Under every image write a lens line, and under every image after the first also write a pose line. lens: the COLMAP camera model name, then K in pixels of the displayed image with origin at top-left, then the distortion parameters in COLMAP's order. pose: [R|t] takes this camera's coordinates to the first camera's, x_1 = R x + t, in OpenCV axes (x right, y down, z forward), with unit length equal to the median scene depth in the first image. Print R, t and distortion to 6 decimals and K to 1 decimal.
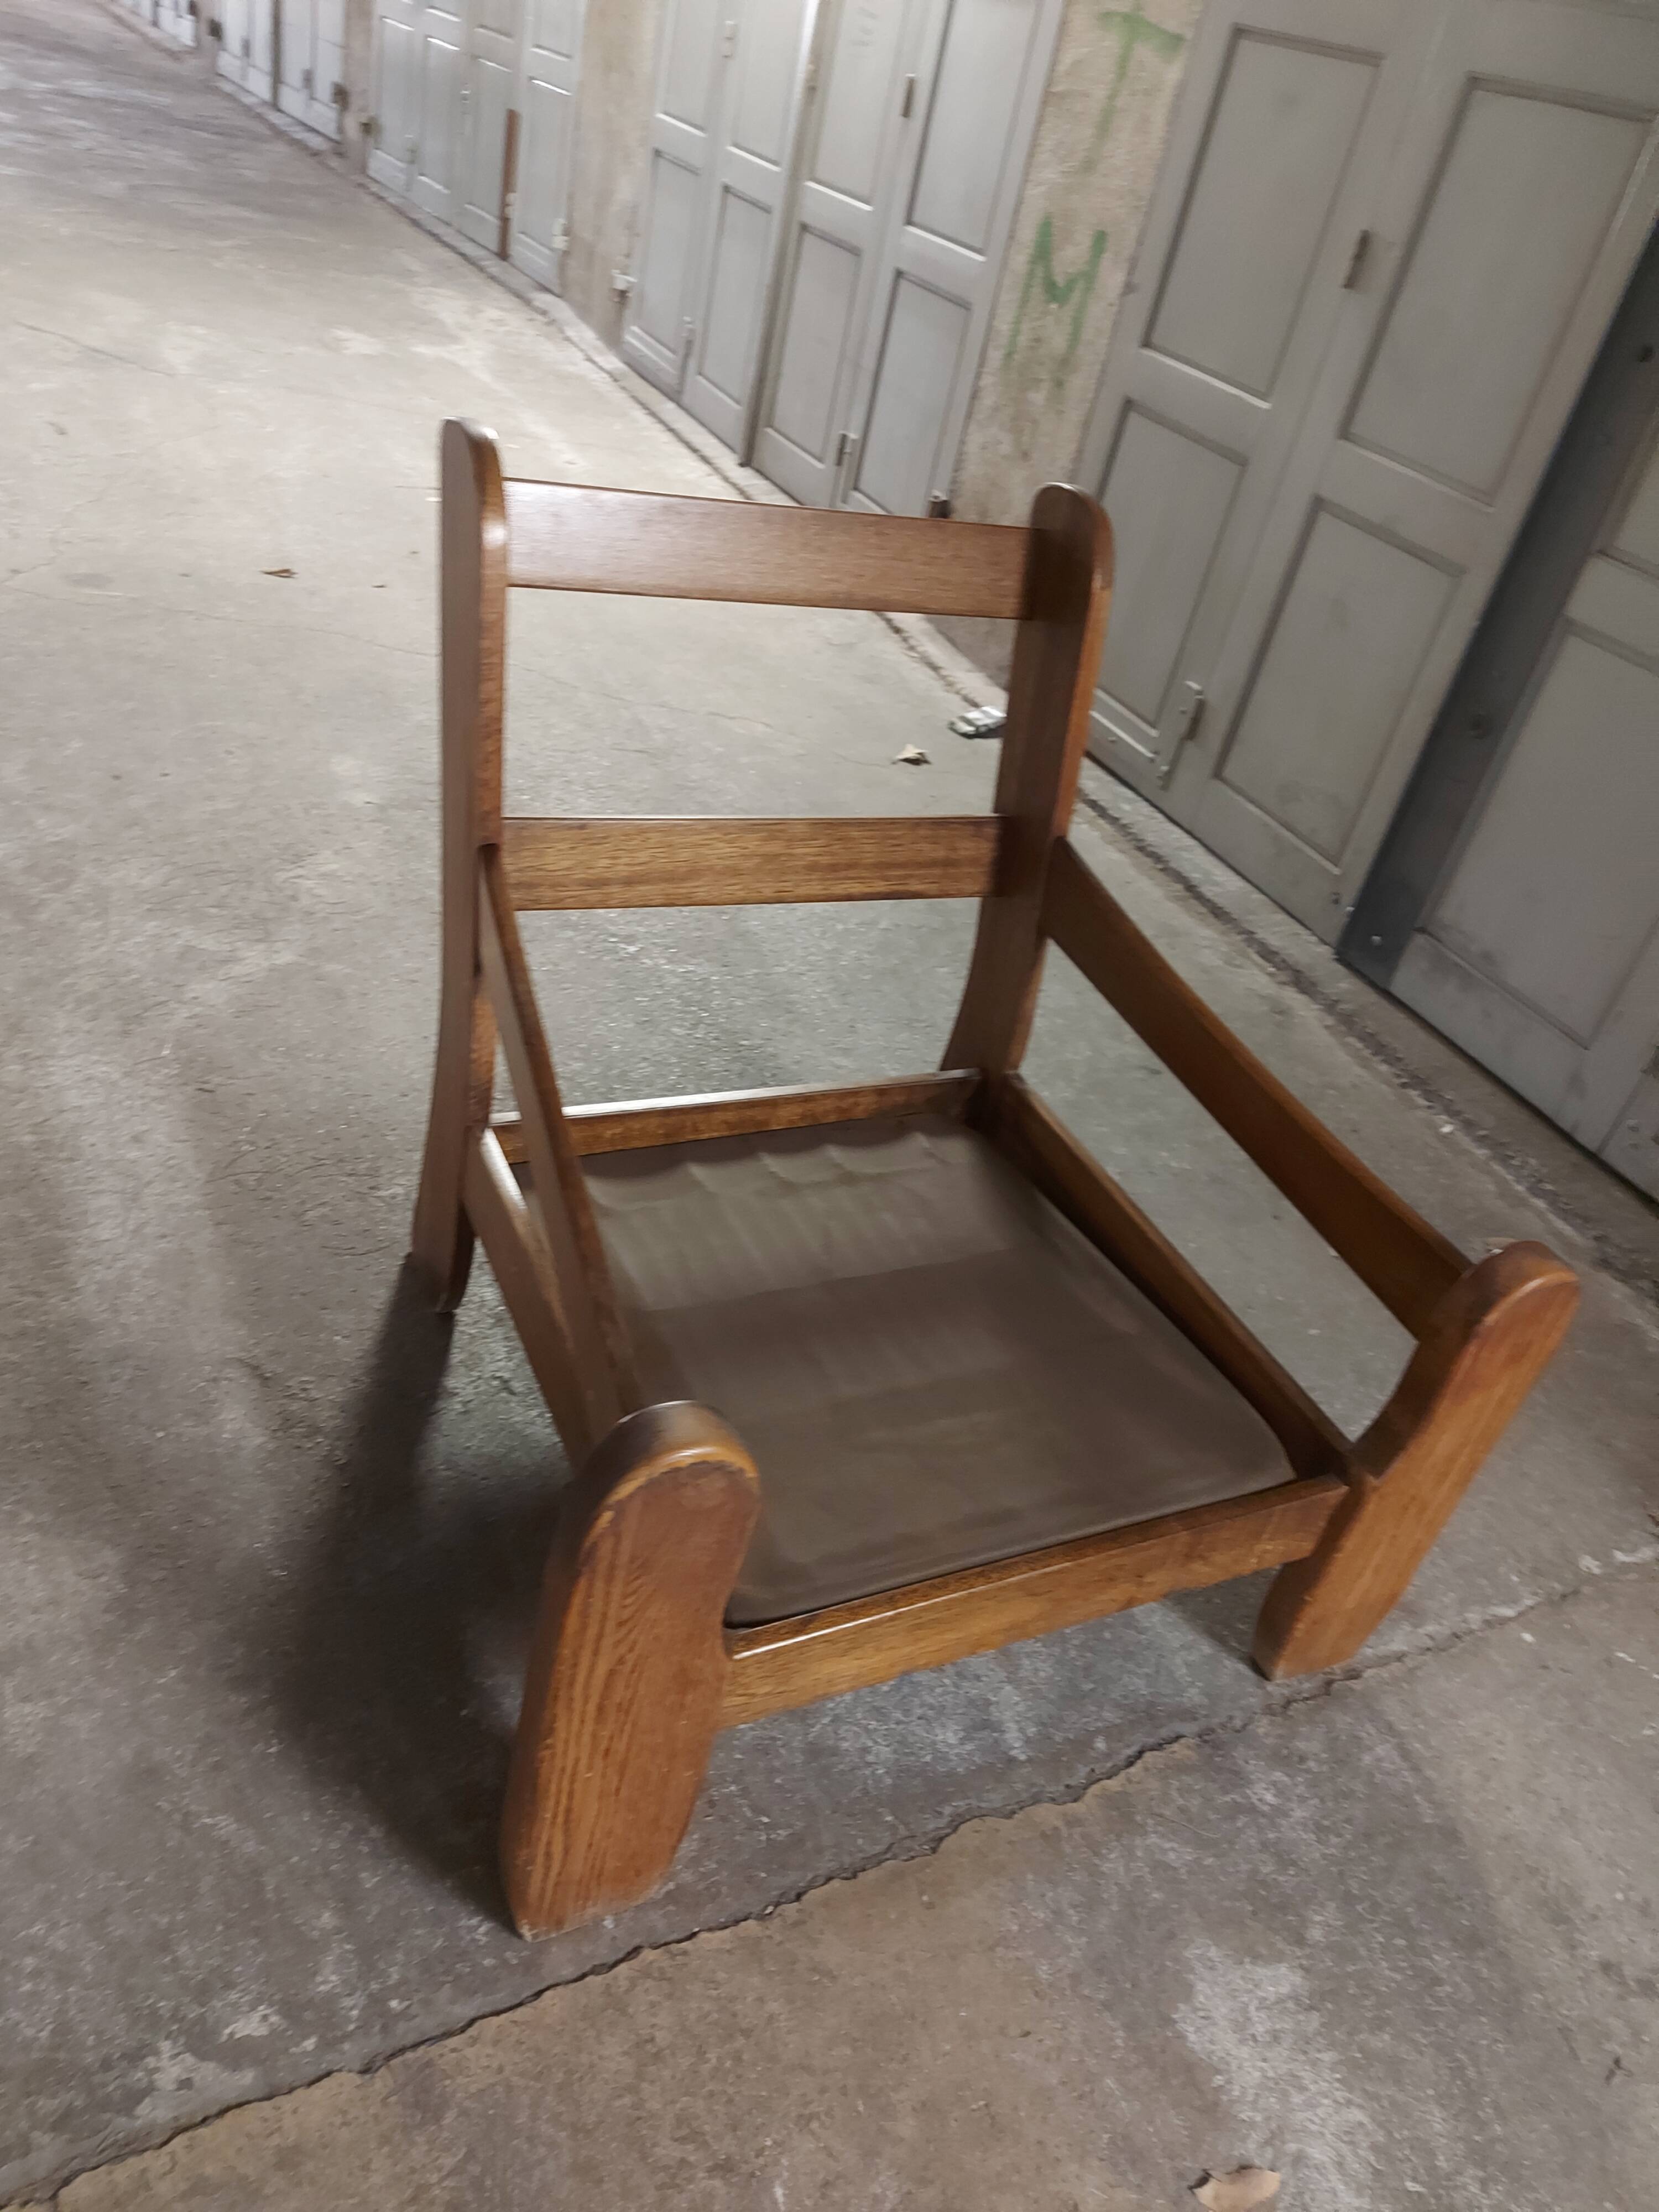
lens RADIAL K [[1580.5, 0, 819.0], [0, 1580.5, 1103.2], [0, 0, 1]] dist [0.084689, -0.084392]
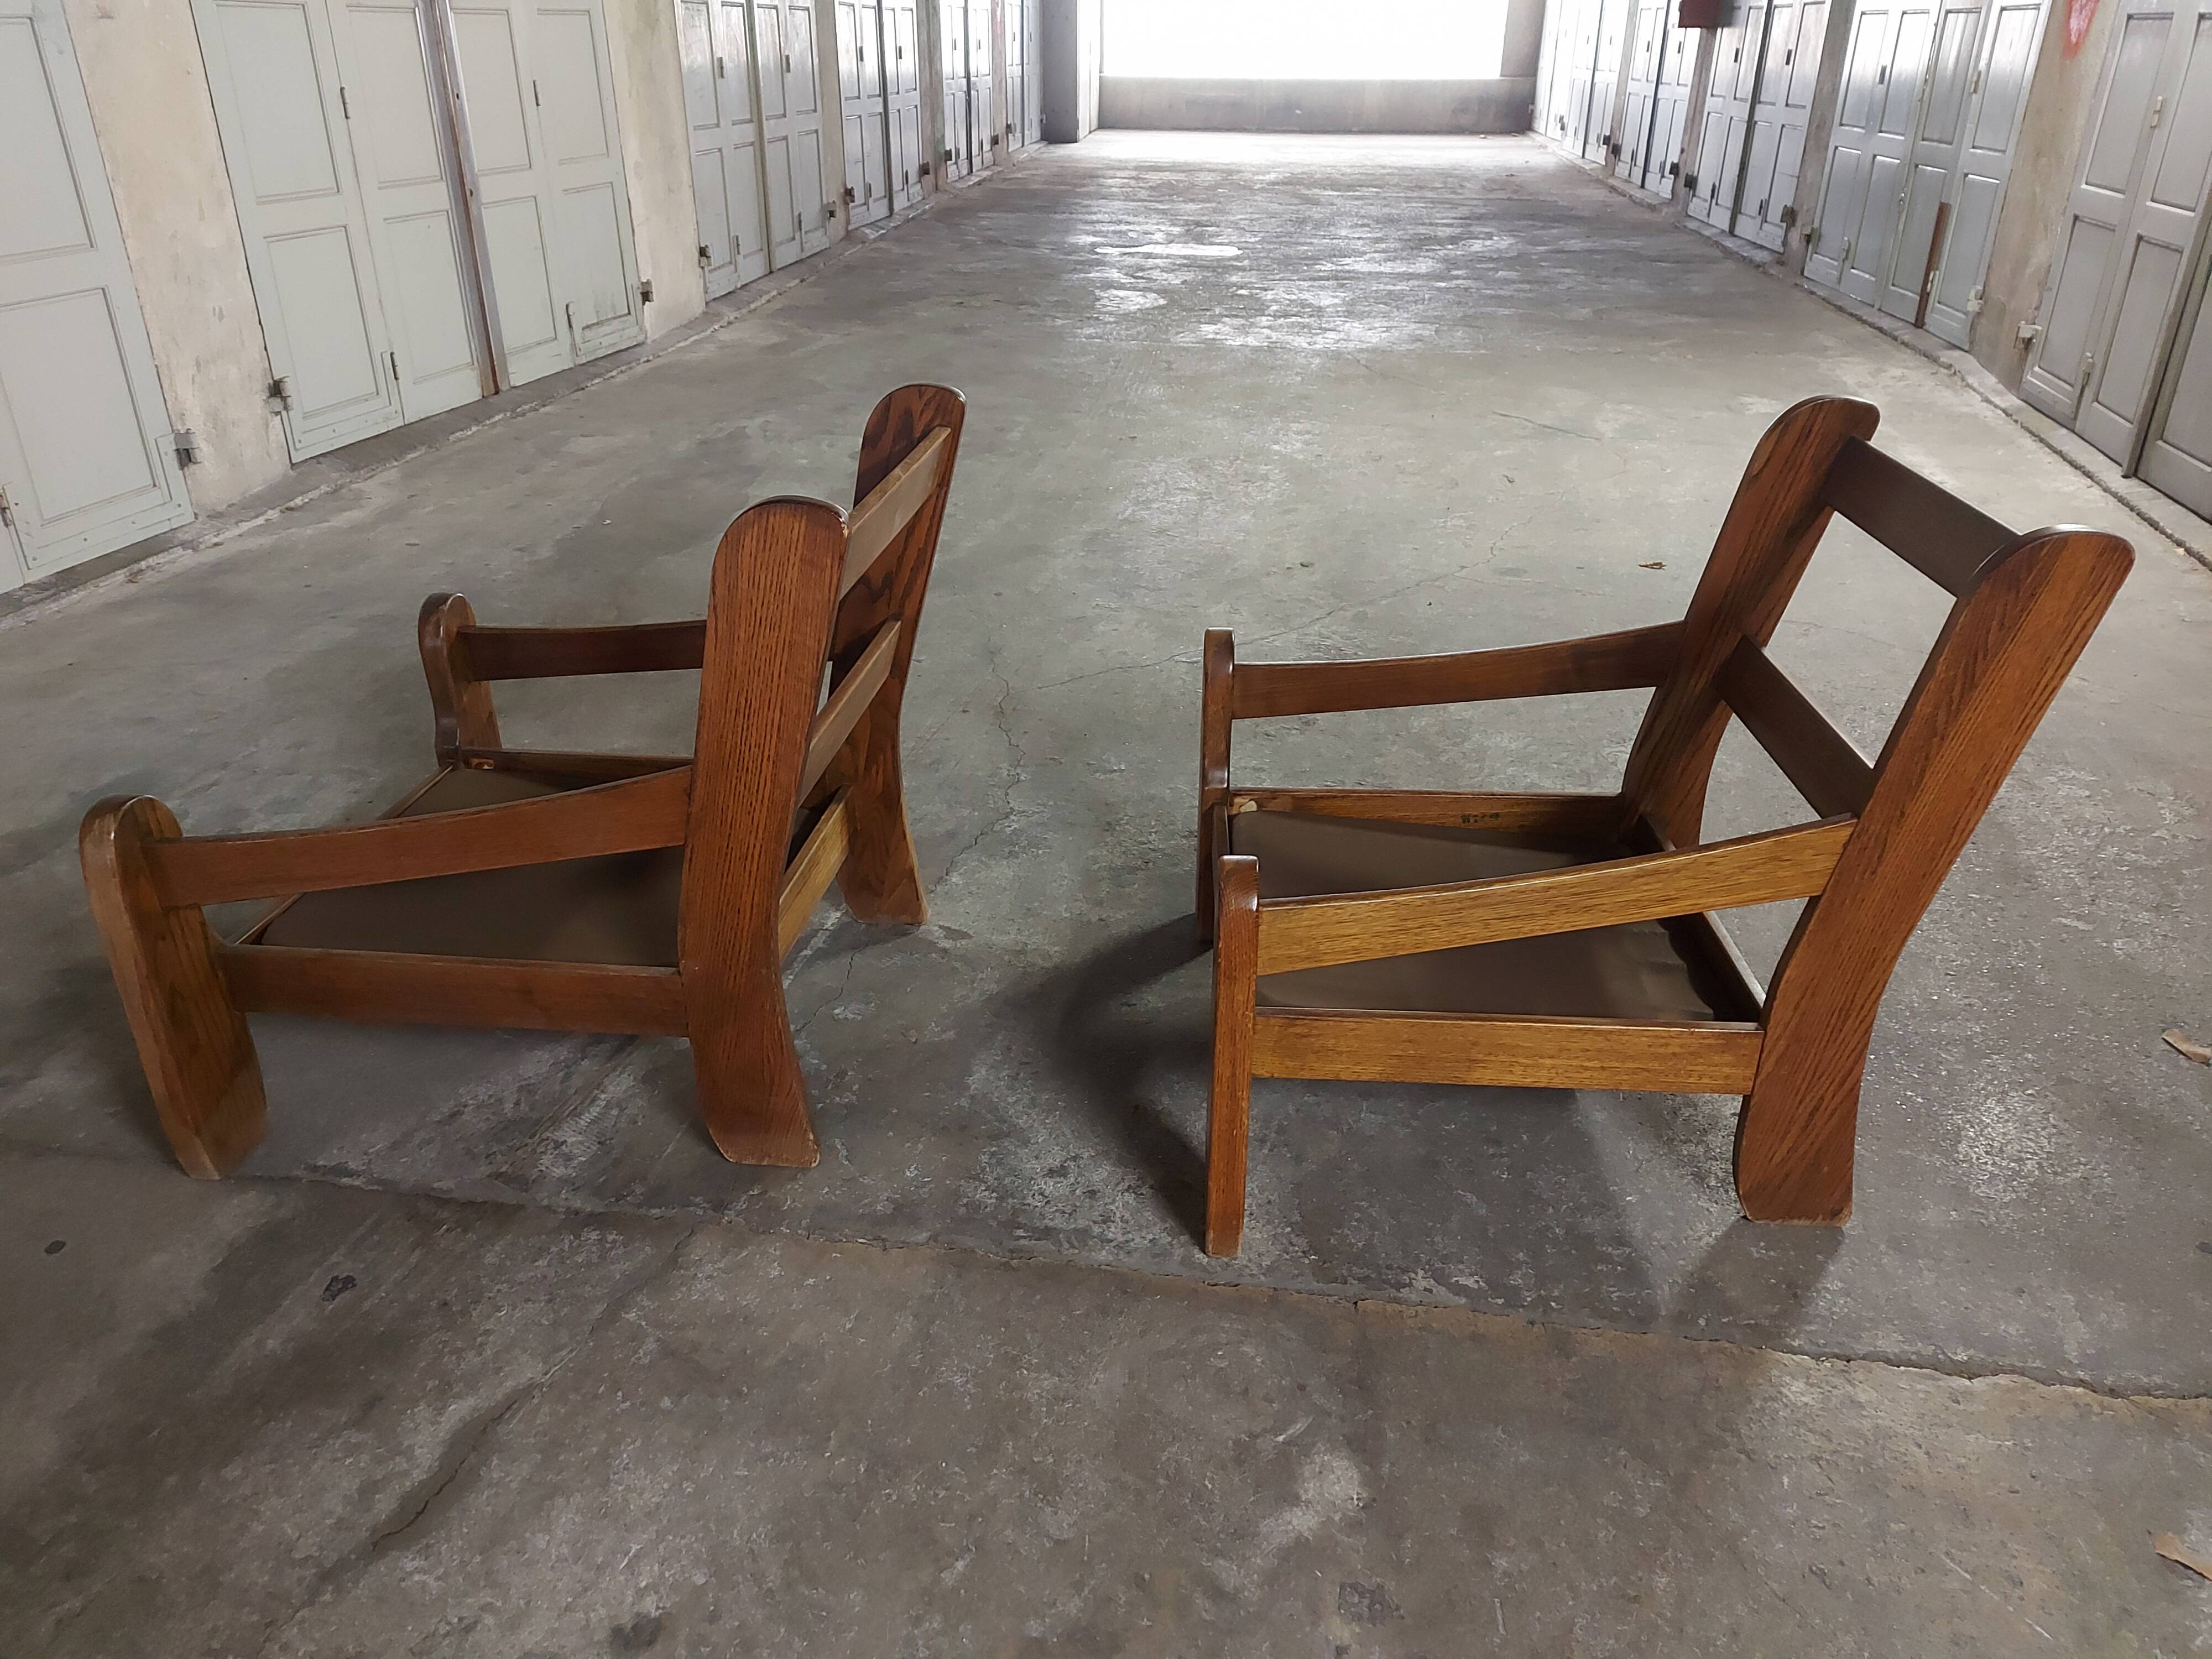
lens RADIAL K [[1580.5, 0, 1103.6], [0, 1580.5, 834.7], [0, 0, 1]] dist [0.084689, -0.084392]
pose [[0.793379, 0.079286, -0.603543, 0.116482], [-0.198663, 0.970919, -0.133602, 0.152134], [0.575398, 0.225899, 0.786058, -0.235849]]
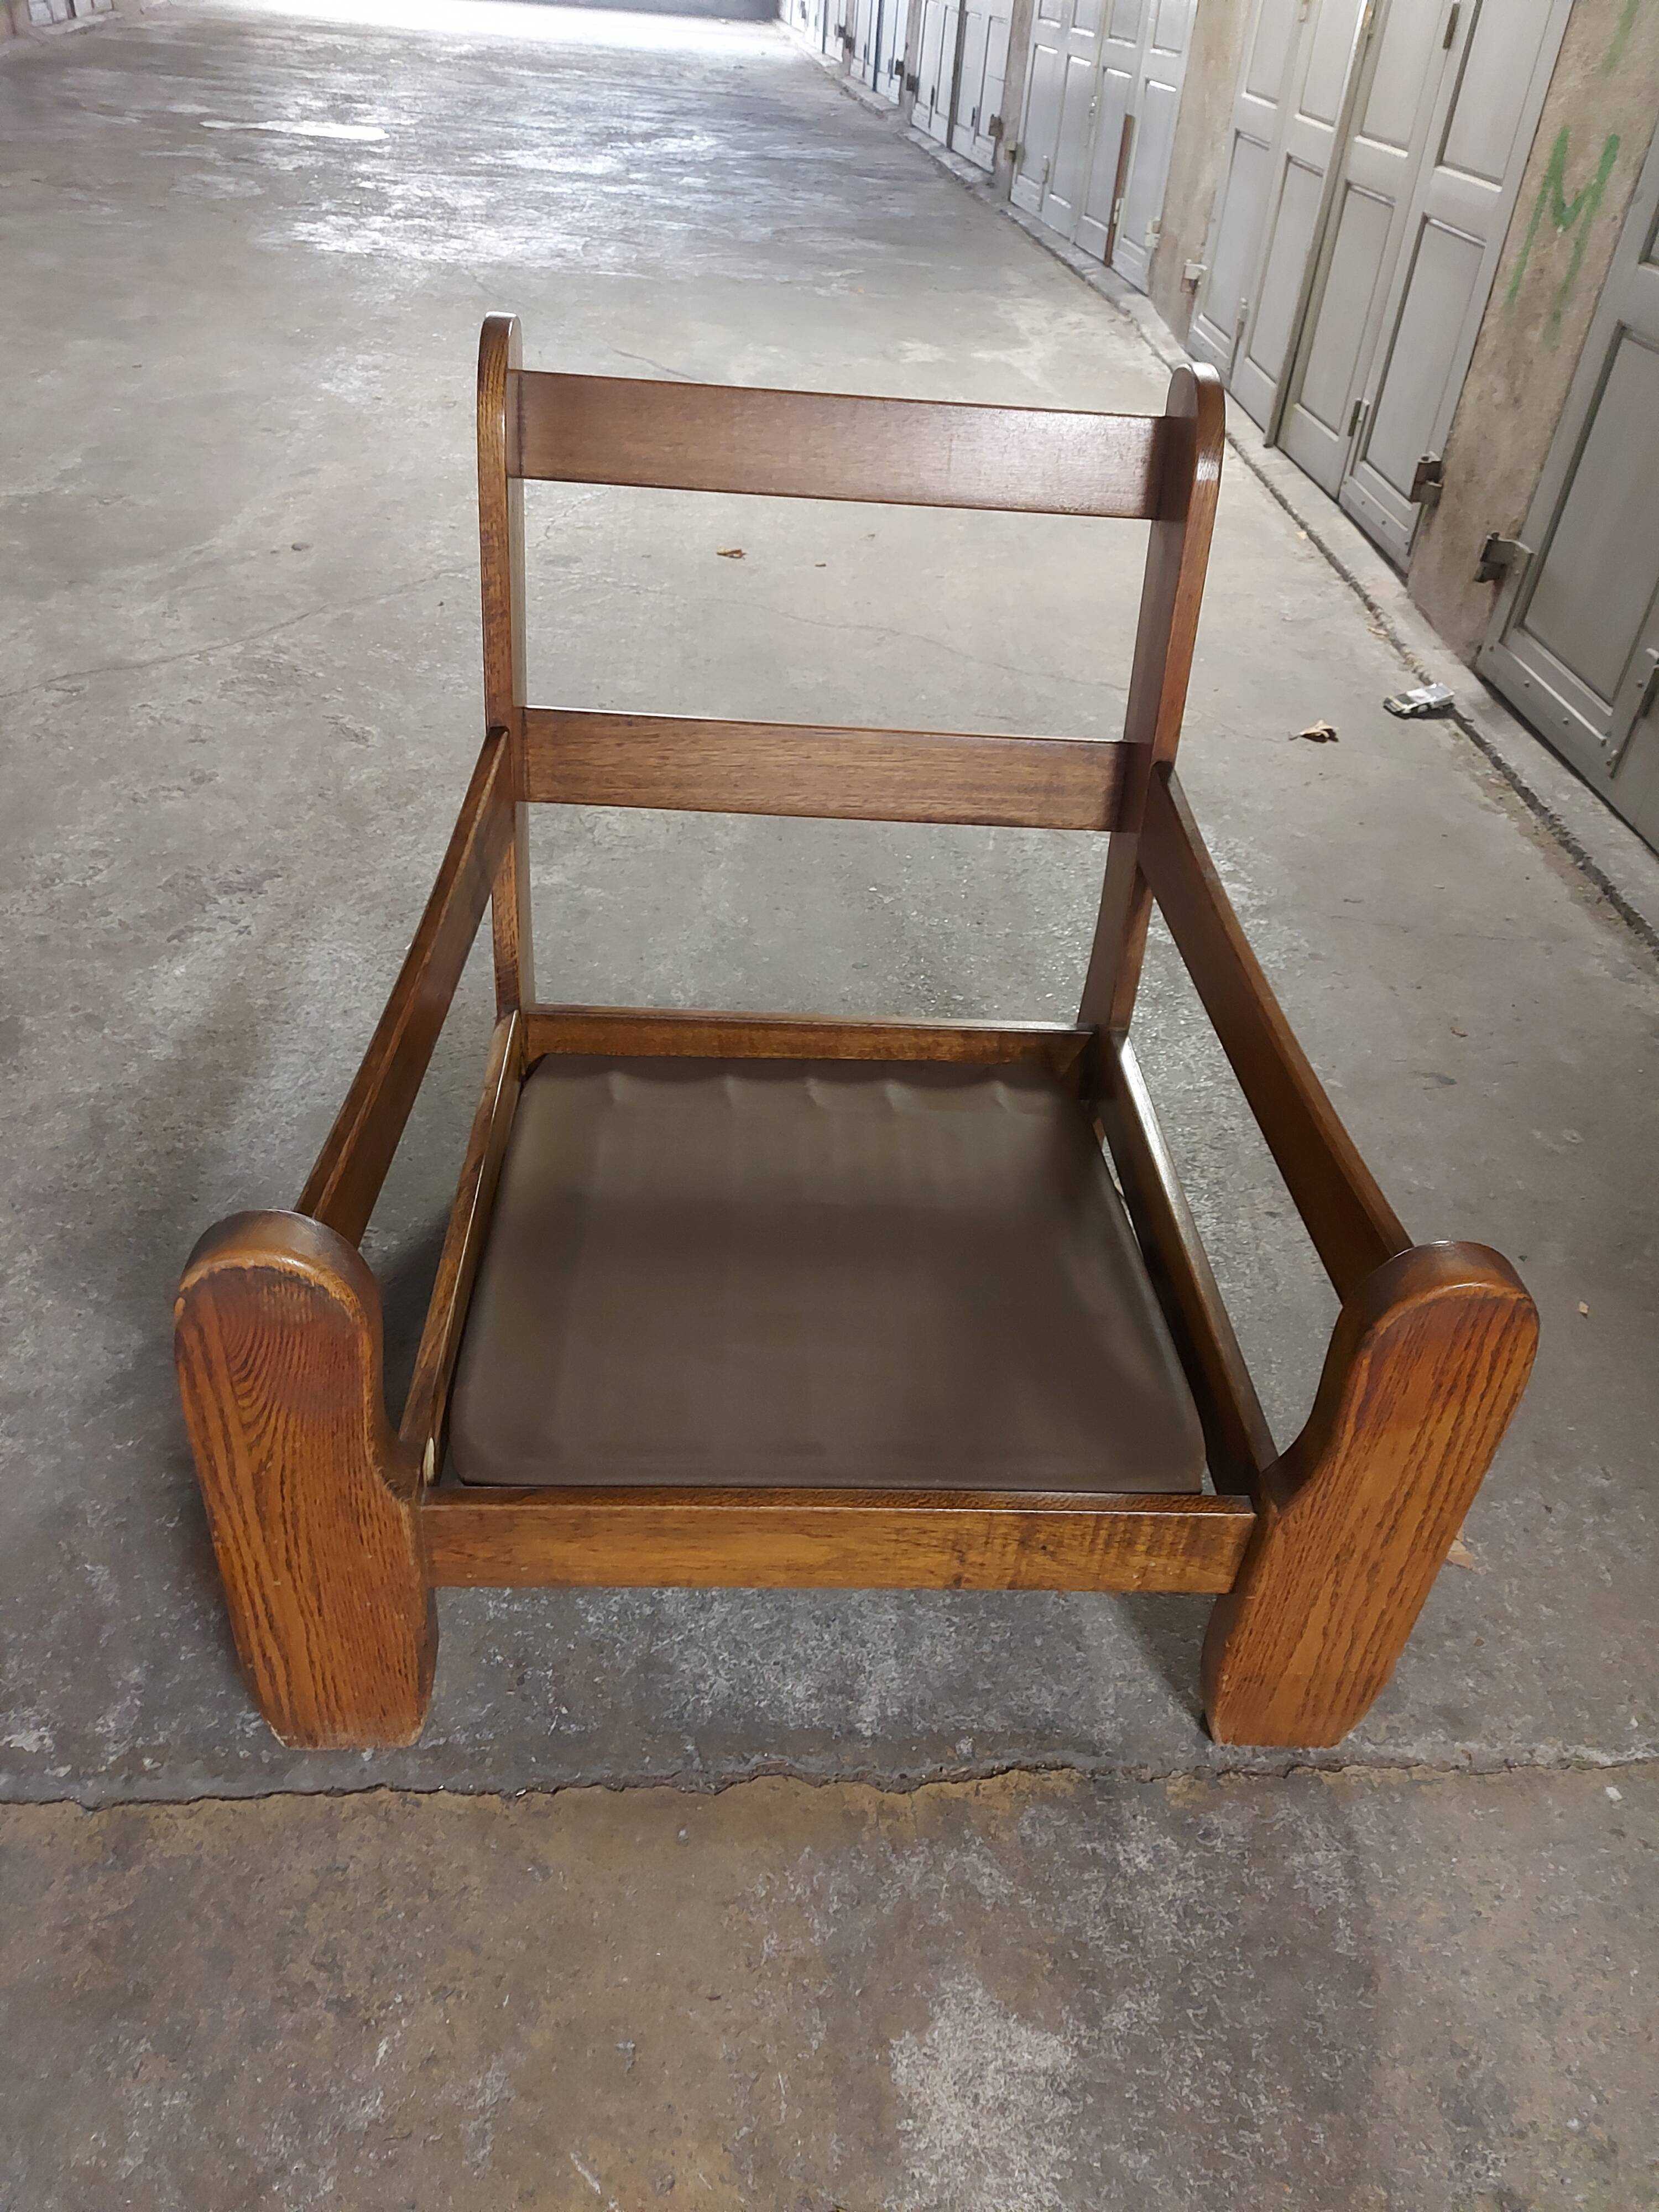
lens RADIAL K [[1592.4, 0, 821.3], [0, 1592.4, 1100.7], [0, 0, 1]] dist [0.086267, -0.091774]
pose [[0.914558, 0.114363, -0.387949, 0.193444], [-0.123702, 0.992319, 0.000905, 0.024611], [0.385072, 0.047162, 0.921681, 0.058879]]
